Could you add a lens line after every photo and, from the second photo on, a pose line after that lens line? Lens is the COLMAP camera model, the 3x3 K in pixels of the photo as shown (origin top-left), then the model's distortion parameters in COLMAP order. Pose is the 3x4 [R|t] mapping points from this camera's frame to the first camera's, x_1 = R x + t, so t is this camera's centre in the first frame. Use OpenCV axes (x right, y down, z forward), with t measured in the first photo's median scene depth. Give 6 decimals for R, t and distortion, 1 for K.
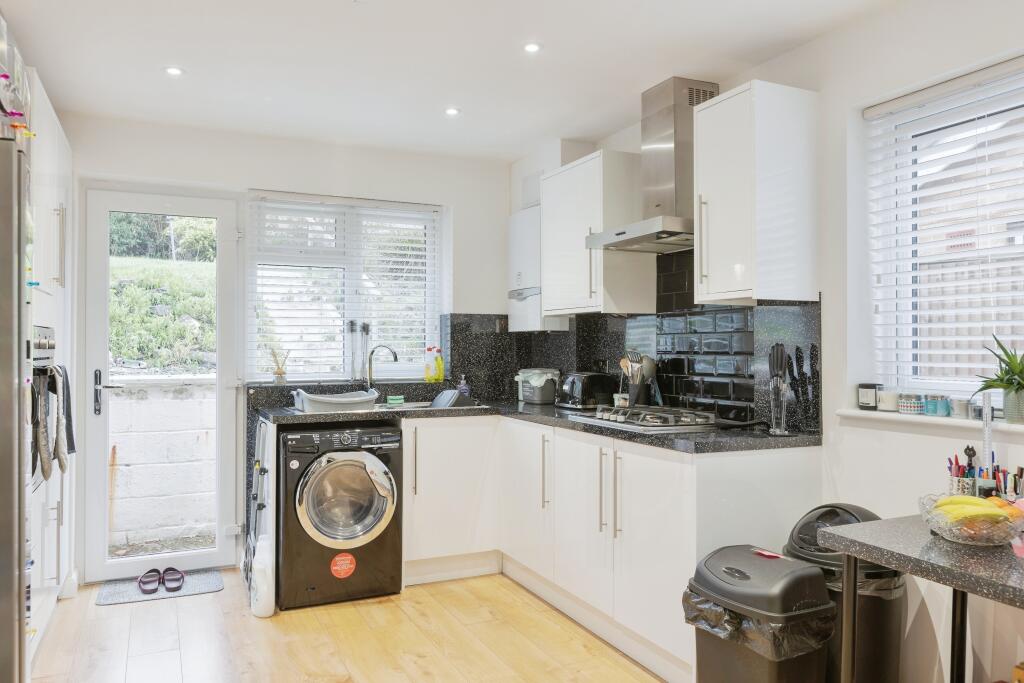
lens RADIAL K [[735.5, 0, 495.7], [0, 735.5, 329.8], [0, 0, 1]] dist [0.024115, -0.007141]
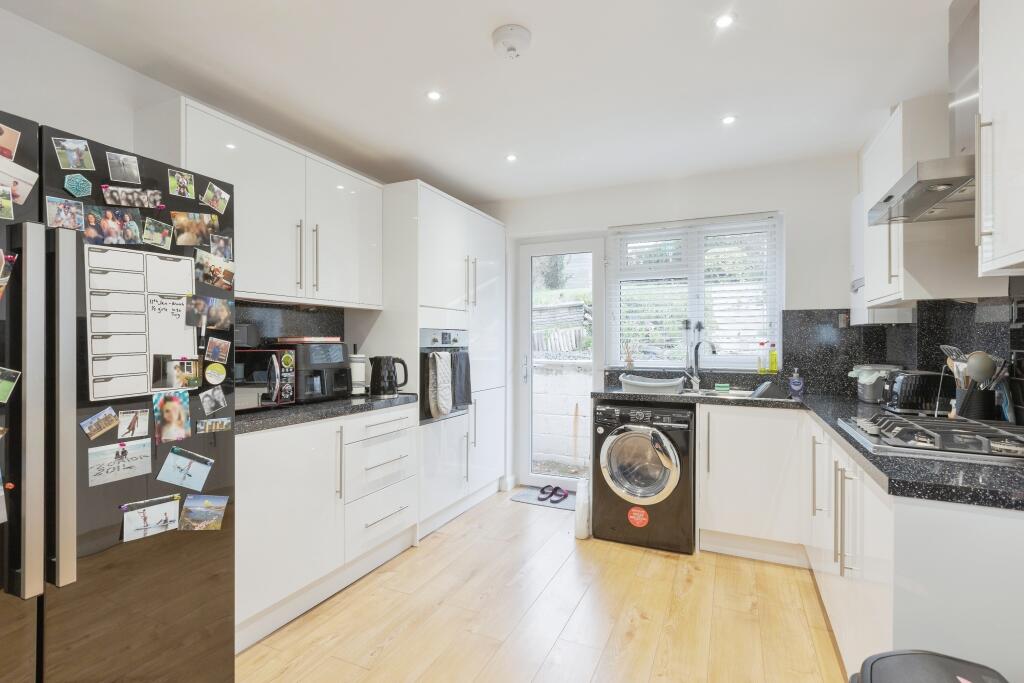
lens RADIAL K [[484.8, 0, 517.8], [0, 484.8, 339.1], [0, 0, 1]] dist [0.029587, -0.001679]
pose [[0.667588, -0.003235, -0.744524, 0.246693], [0.015983, 0.999822, 0.009988, 0.007606], [0.744359, -0.018568, 0.667521, 0.279662]]
